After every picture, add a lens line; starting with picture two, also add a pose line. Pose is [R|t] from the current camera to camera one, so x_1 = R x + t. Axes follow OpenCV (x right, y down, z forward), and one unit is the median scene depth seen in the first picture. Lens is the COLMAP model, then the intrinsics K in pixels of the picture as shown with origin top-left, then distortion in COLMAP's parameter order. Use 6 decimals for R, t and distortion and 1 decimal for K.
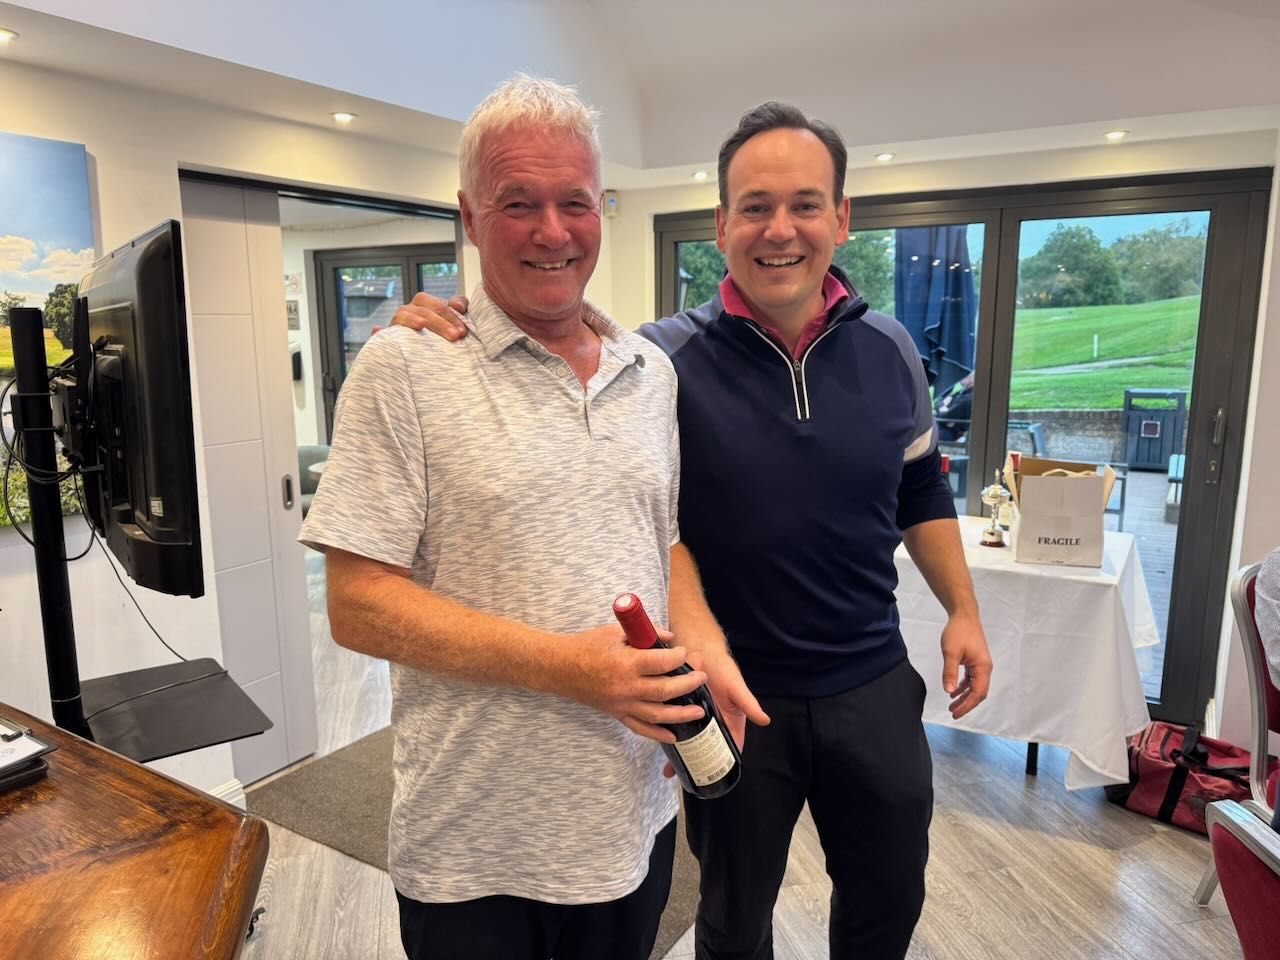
lens RADIAL K [[901.3, 0, 632.3], [0, 901.3, 484.4], [0, 0, 1]] dist [0.002683, 0.001793]
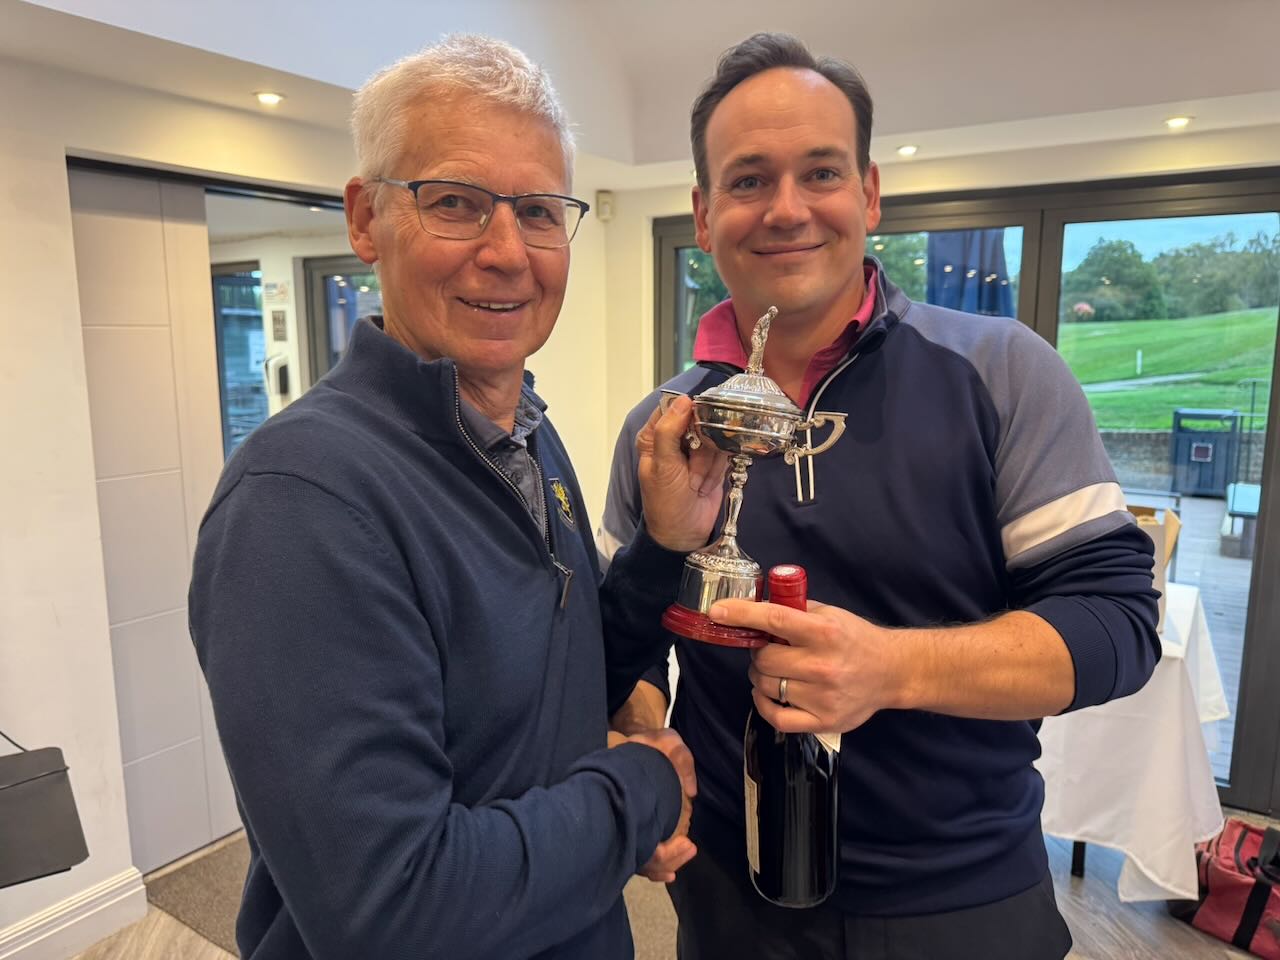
lens RADIAL K [[907.7, 0, 637.8], [0, 907.7, 477.8], [0, 0, 1]] dist [-0.001504, -0.004297]
pose [[0.999513, 0.010995, -0.029214, 0.044334], [-0.011600, 0.999720, -0.020644, -0.022944], [0.028979, 0.020973, 0.999360, 0.112701]]
